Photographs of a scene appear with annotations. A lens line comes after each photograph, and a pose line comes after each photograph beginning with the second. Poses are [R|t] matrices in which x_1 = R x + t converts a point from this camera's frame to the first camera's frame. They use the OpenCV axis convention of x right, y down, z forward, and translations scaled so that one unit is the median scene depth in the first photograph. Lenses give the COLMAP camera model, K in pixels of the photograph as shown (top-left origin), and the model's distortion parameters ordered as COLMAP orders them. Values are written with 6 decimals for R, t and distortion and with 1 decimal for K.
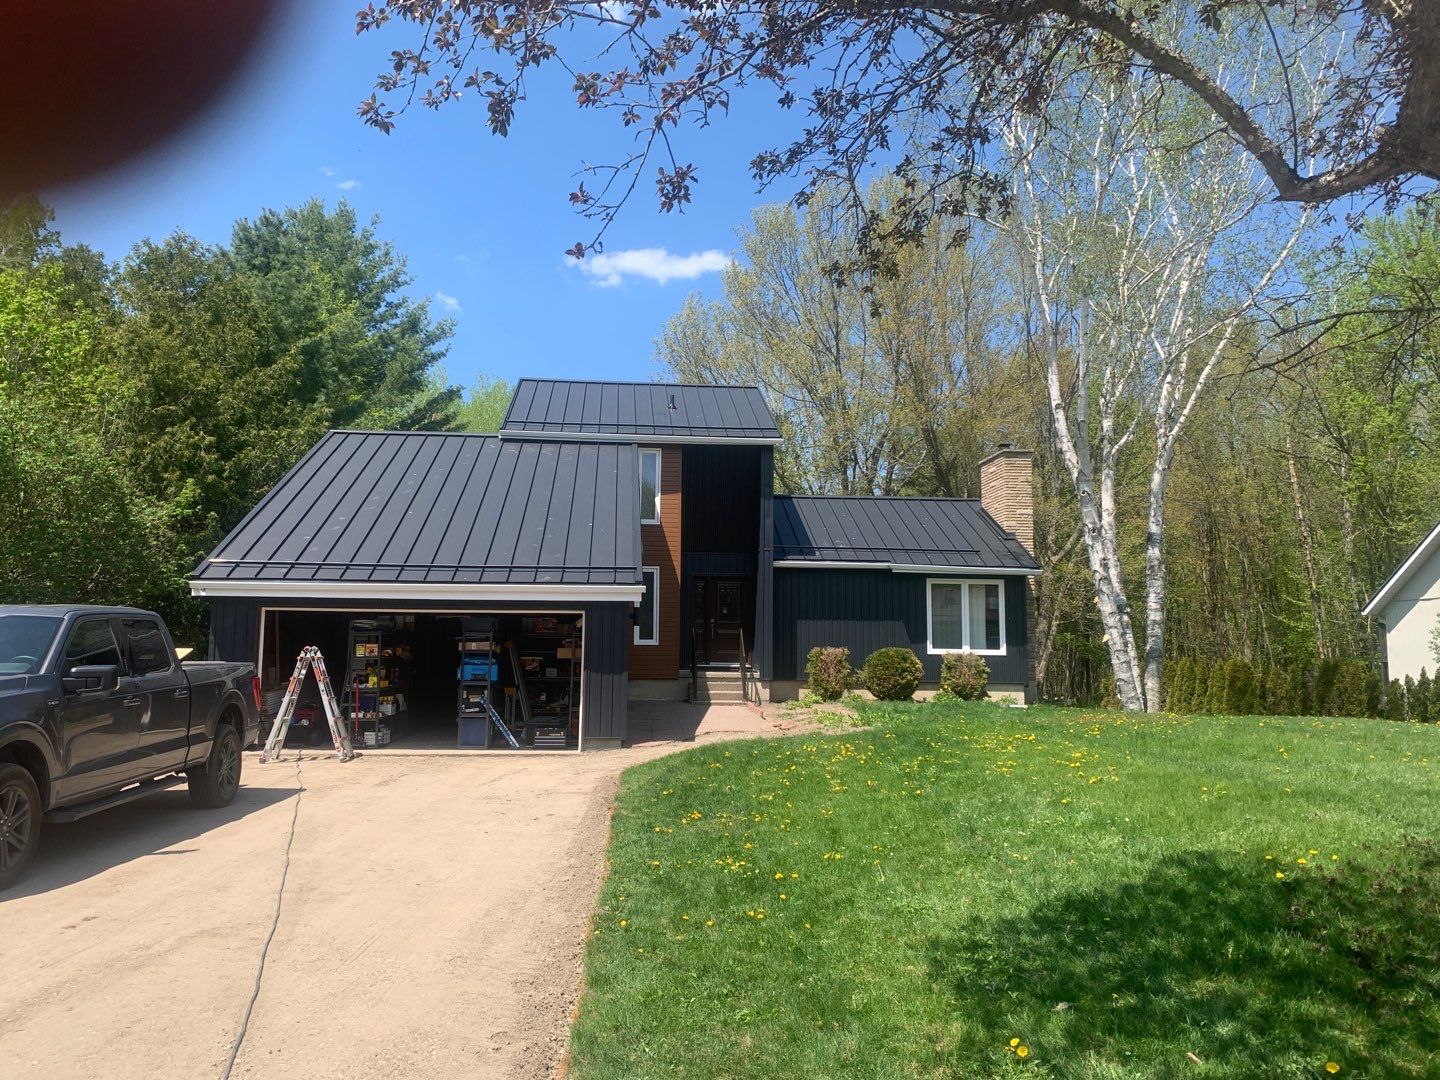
lens RADIAL K [[1125.8, 0, 724.0], [0, 1125.8, 536.4], [0, 0, 1]] dist [0.041097, -0.010458]
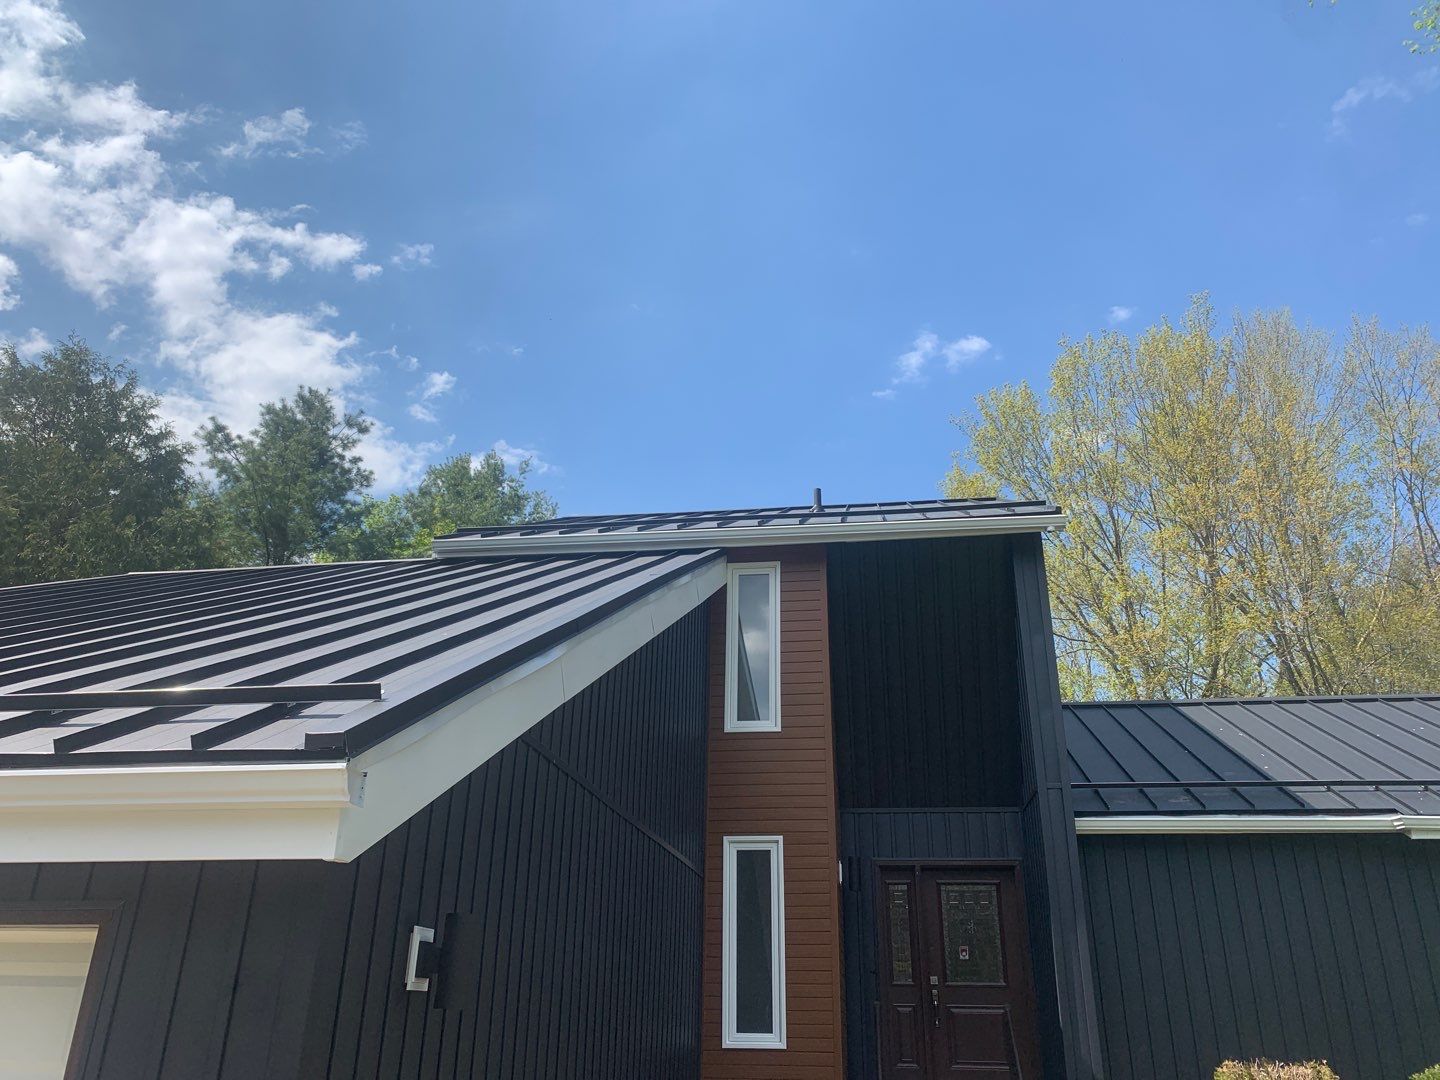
lens RADIAL K [[1125.8, 0, 725.9], [0, 1125.8, 523.7], [0, 0, 1]] dist [0.041097, -0.010458]
pose [[0.970549, -0.097516, -0.220286, 0.022920], [0.023953, 0.948941, -0.314541, 0.045841], [0.239711, 0.300001, 0.923330, 0.557907]]
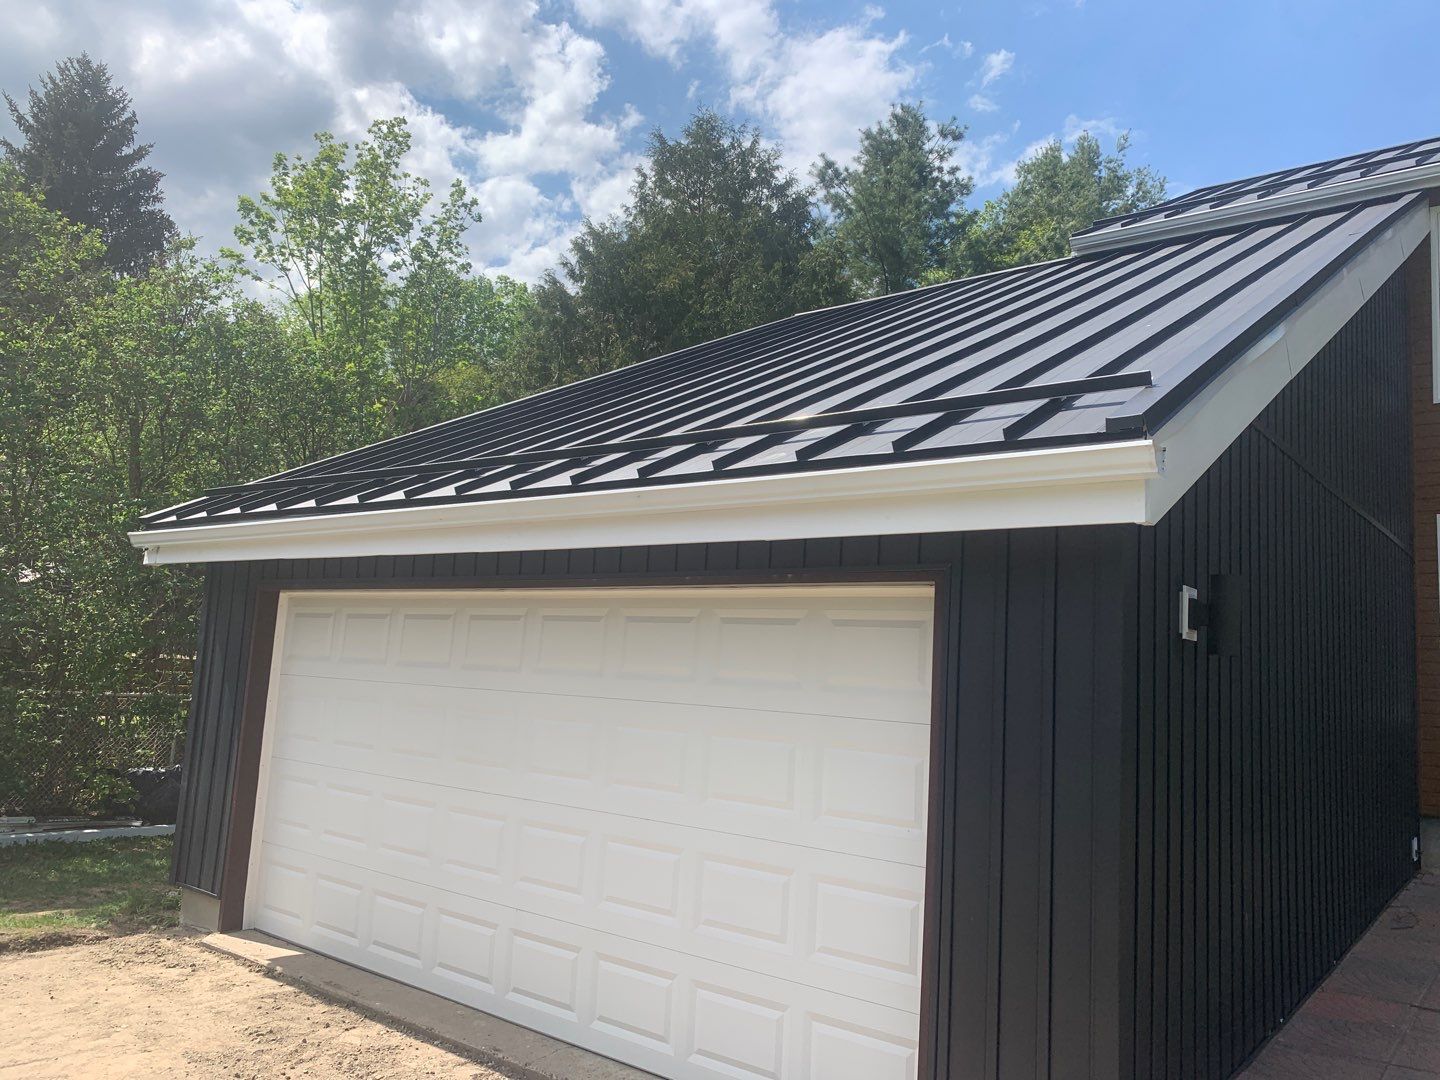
lens RADIAL K [[1176.0, 0, 708.9], [0, 1176.0, 545.5], [0, 0, 1]] dist [0.011043, -0.044034]
pose [[0.723874, -0.073643, -0.685991, 0.008544], [0.036865, 0.996995, -0.068129, 0.055260], [0.688947, 0.024028, 0.724414, 0.508441]]
